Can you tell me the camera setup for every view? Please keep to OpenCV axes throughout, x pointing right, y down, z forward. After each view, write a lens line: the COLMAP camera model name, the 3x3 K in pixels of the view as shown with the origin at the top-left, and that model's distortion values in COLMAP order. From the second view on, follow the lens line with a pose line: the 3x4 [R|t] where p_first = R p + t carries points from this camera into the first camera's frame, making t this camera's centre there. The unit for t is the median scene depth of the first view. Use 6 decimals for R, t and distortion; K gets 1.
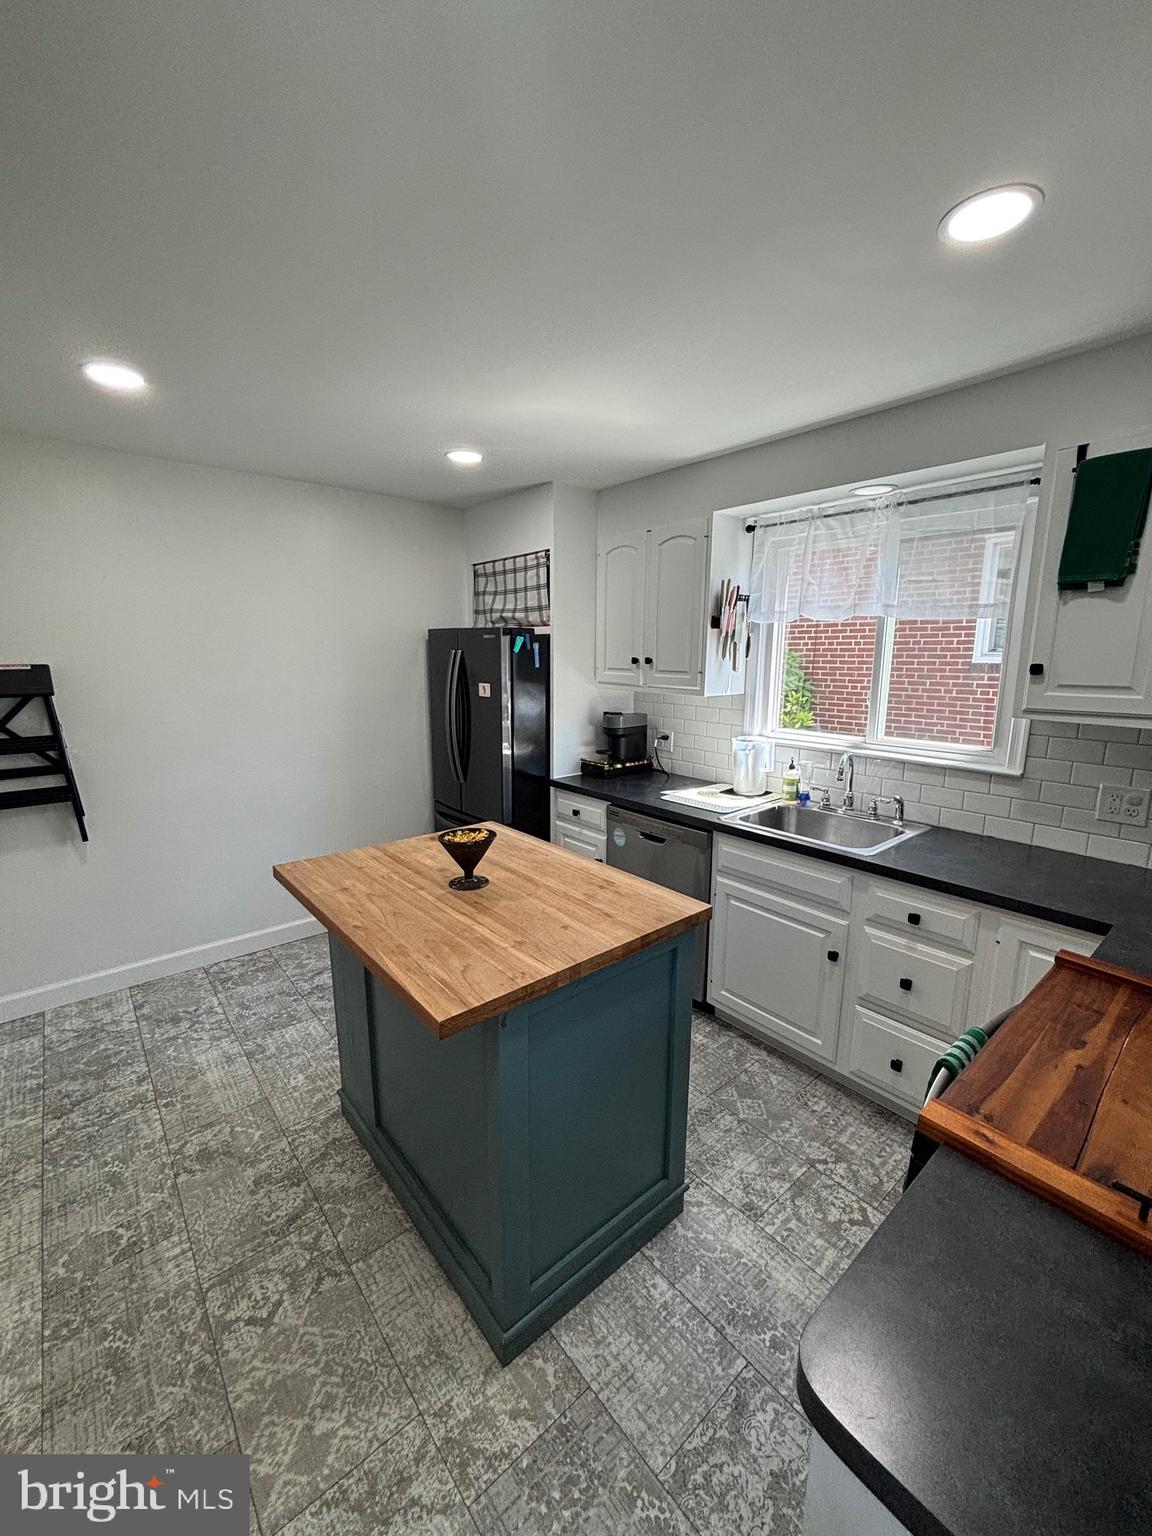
lens RADIAL K [[613.9, 0, 584.2], [0, 613.9, 772.3], [0, 0, 1]] dist [0.000056, -0.000537]
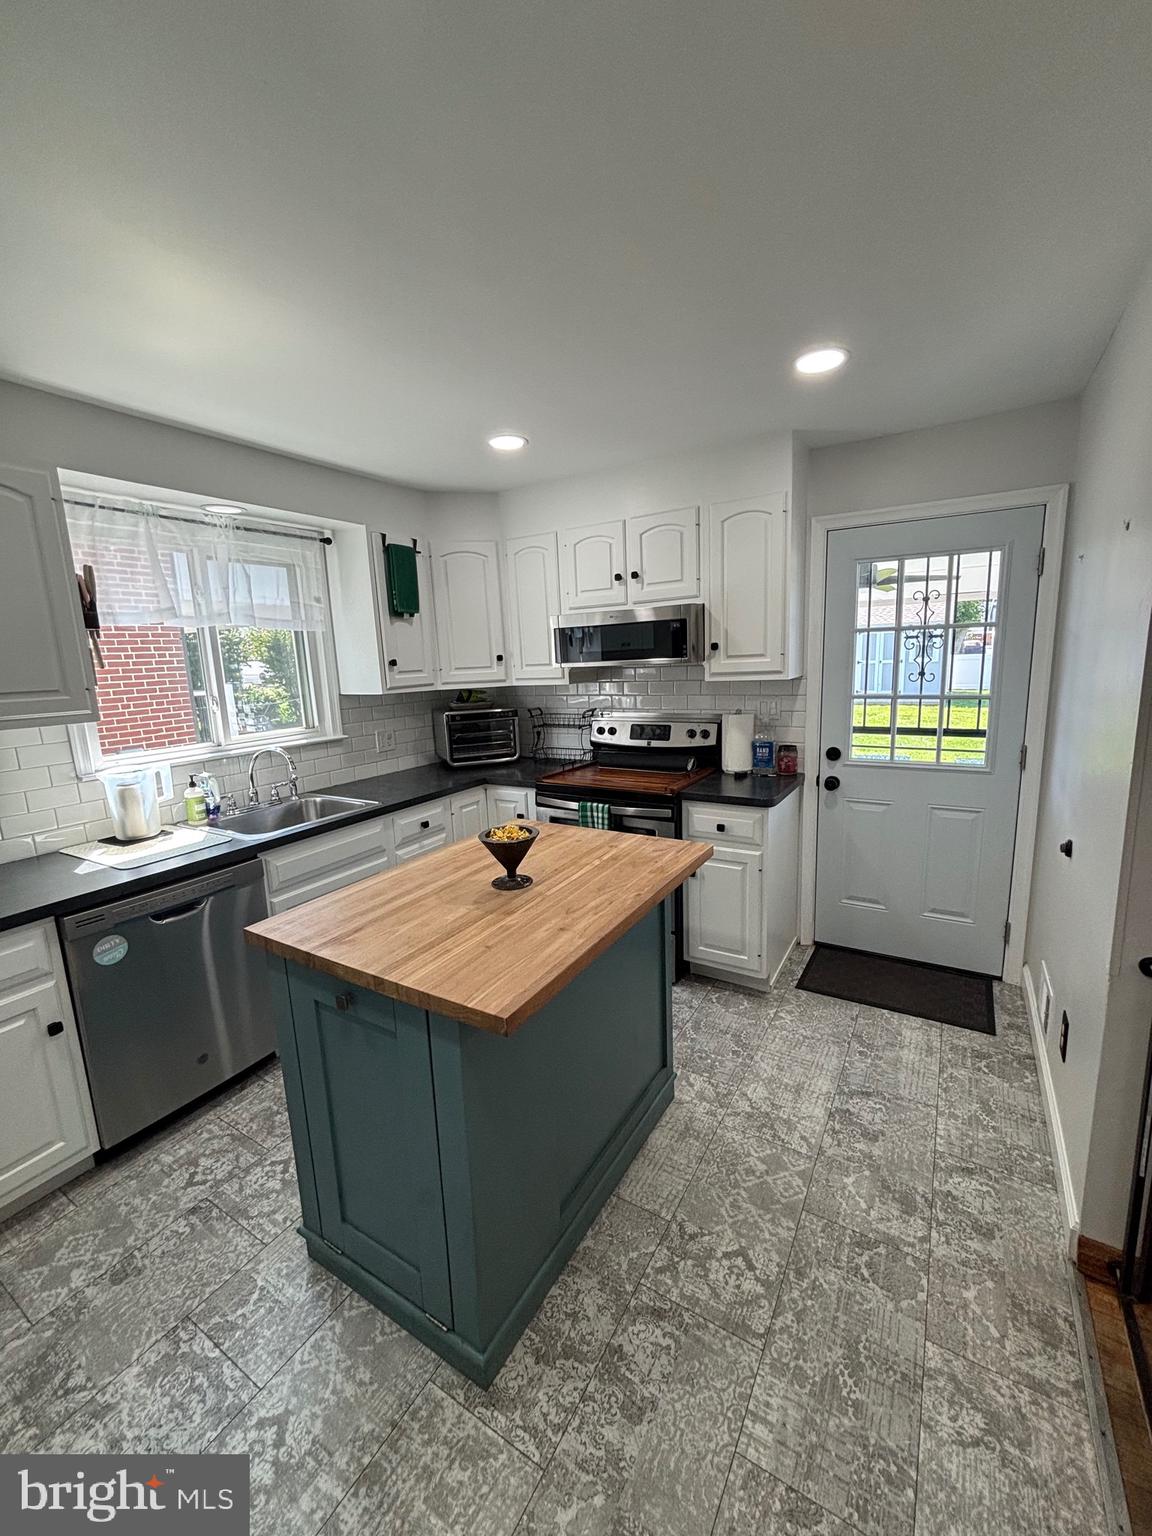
lens RADIAL K [[624.4, 0, 576.0], [0, 624.4, 768.0], [0, 0, 1]] dist [-0.001007, 0.003752]
pose [[-0.308270, -0.166090, 0.936688, -1.142489], [0.221317, 0.945102, 0.240418, -0.209865], [-0.925197, 0.281418, -0.254588, 1.138602]]
